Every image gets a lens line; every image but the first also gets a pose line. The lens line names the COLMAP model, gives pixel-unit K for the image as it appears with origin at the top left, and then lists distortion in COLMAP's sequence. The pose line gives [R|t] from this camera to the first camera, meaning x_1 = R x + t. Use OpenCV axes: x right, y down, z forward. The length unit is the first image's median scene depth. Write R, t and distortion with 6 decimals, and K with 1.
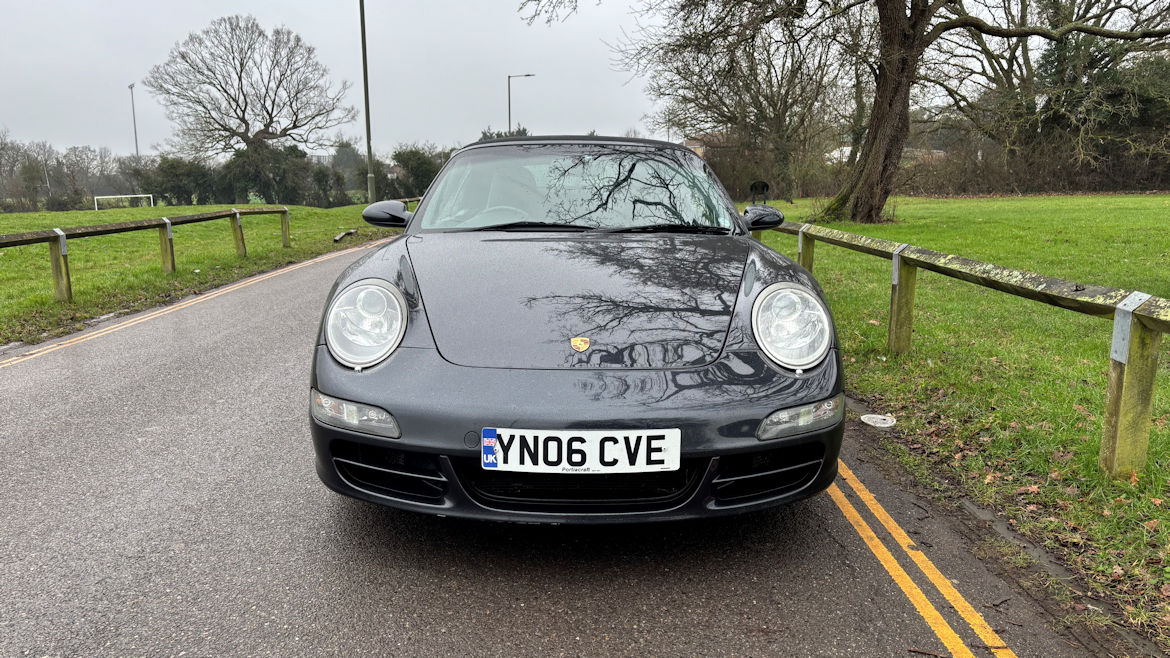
lens RADIAL K [[923.9, 0, 586.9], [0, 923.9, 324.9], [0, 0, 1]] dist [-0.007196, -0.003675]
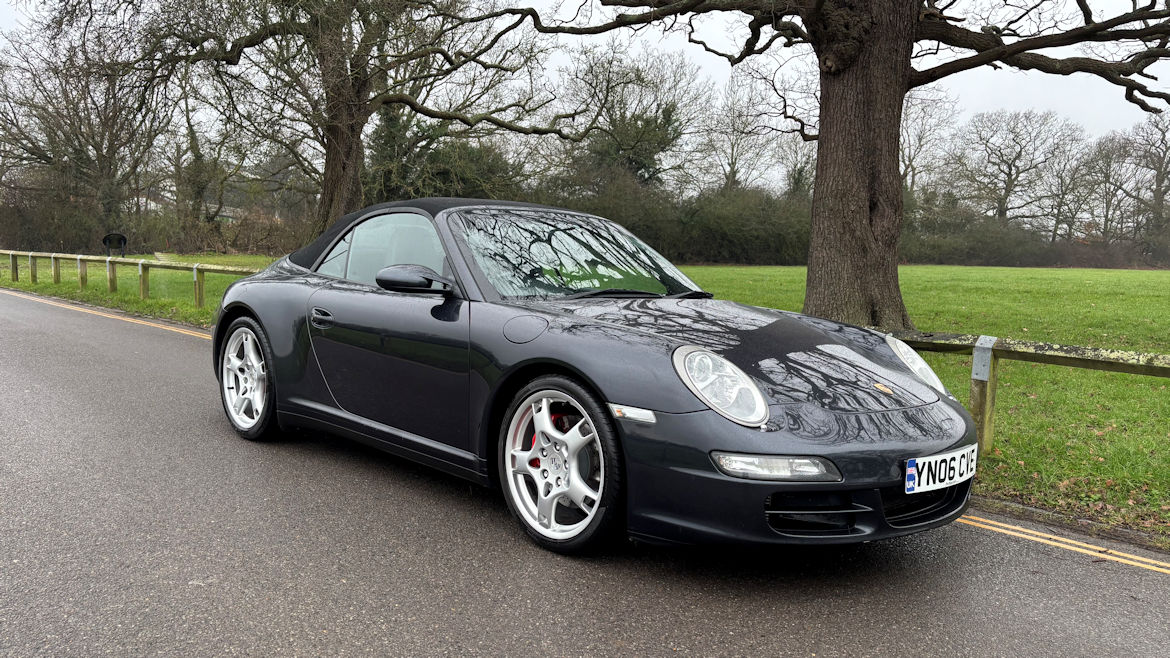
lens RADIAL K [[923.9, 0, 587.2], [0, 923.9, 334.1], [0, 0, 1]] dist [-0.007196, -0.003675]
pose [[0.724607, -0.027069, 0.688631, -1.262446], [0.061233, 0.997805, -0.025210, -0.050913], [-0.686437, 0.060434, 0.724674, 0.390996]]
